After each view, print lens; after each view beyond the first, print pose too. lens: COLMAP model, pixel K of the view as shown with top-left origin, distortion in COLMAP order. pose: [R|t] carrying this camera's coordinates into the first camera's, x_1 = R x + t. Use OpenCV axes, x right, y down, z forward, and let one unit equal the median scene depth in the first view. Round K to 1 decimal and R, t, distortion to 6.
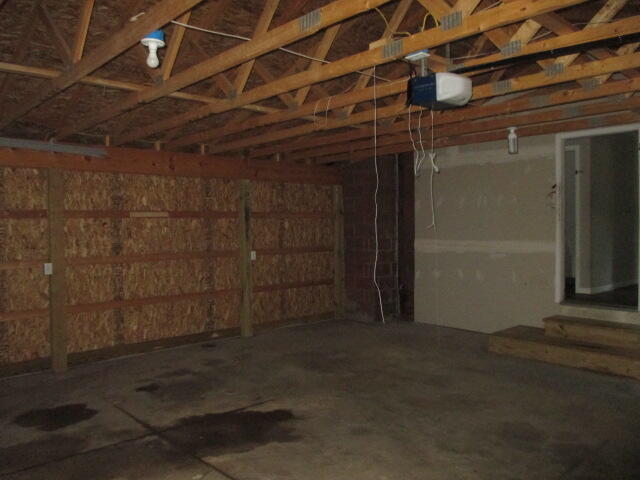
lens RADIAL K [[529.8, 0, 325.2], [0, 529.8, 240.4], [0, 0, 1]] dist [-0.029231, -0.002352]
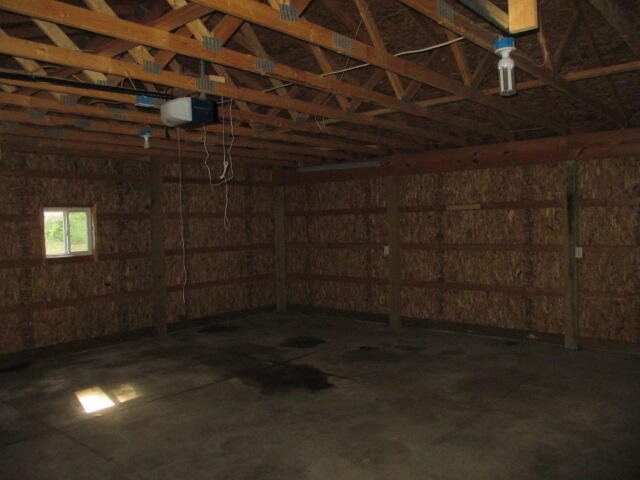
lens RADIAL K [[529.8, 0, 325.2], [0, 529.8, 240.4], [0, 0, 1]] dist [-0.029231, -0.002352]
pose [[0.121517, 0.045794, -0.991532, 0.804308], [-0.002982, 0.998947, 0.045771, -0.033737], [0.992585, -0.002605, 0.121526, 0.659644]]
